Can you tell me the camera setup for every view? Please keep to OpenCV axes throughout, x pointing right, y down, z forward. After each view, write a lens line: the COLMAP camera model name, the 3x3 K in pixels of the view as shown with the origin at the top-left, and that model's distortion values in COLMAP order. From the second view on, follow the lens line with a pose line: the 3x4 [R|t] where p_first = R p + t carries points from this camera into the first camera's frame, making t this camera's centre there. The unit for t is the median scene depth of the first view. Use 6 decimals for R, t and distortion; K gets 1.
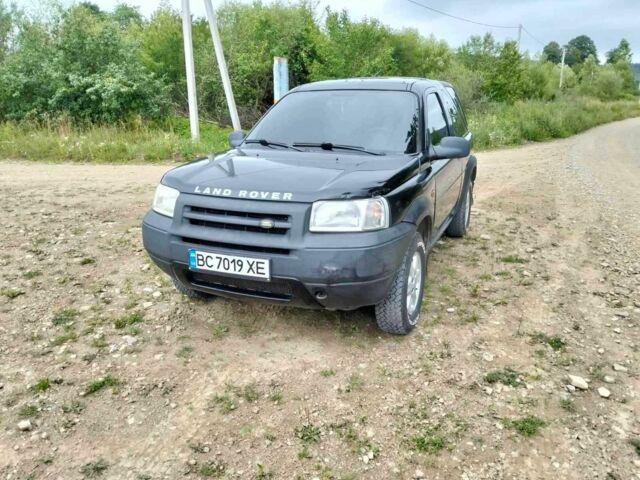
lens RADIAL K [[502.6, 0, 320.0], [0, 502.6, 240.0], [0, 0, 1]] dist [0.056474, -0.121182]
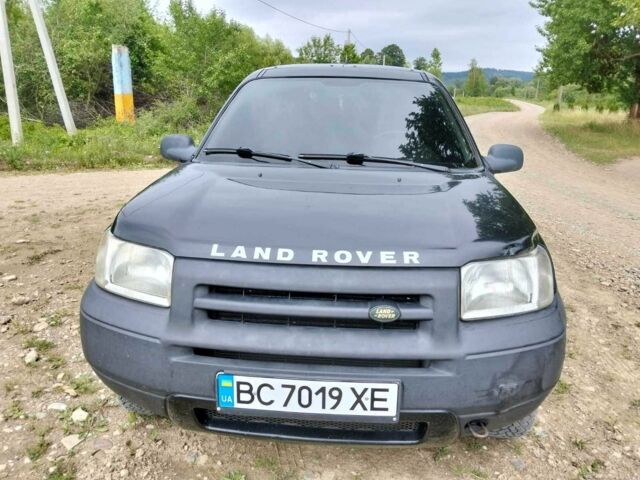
lens RADIAL K [[502.6, 0, 320.0], [0, 502.6, 240.0], [0, 0, 1]] dist [0.056474, -0.121182]
pose [[0.947071, -0.063556, 0.314669, -0.312543], [0.063419, 0.997930, 0.010687, -0.112486], [-0.314697, 0.009835, 0.949141, 0.488917]]
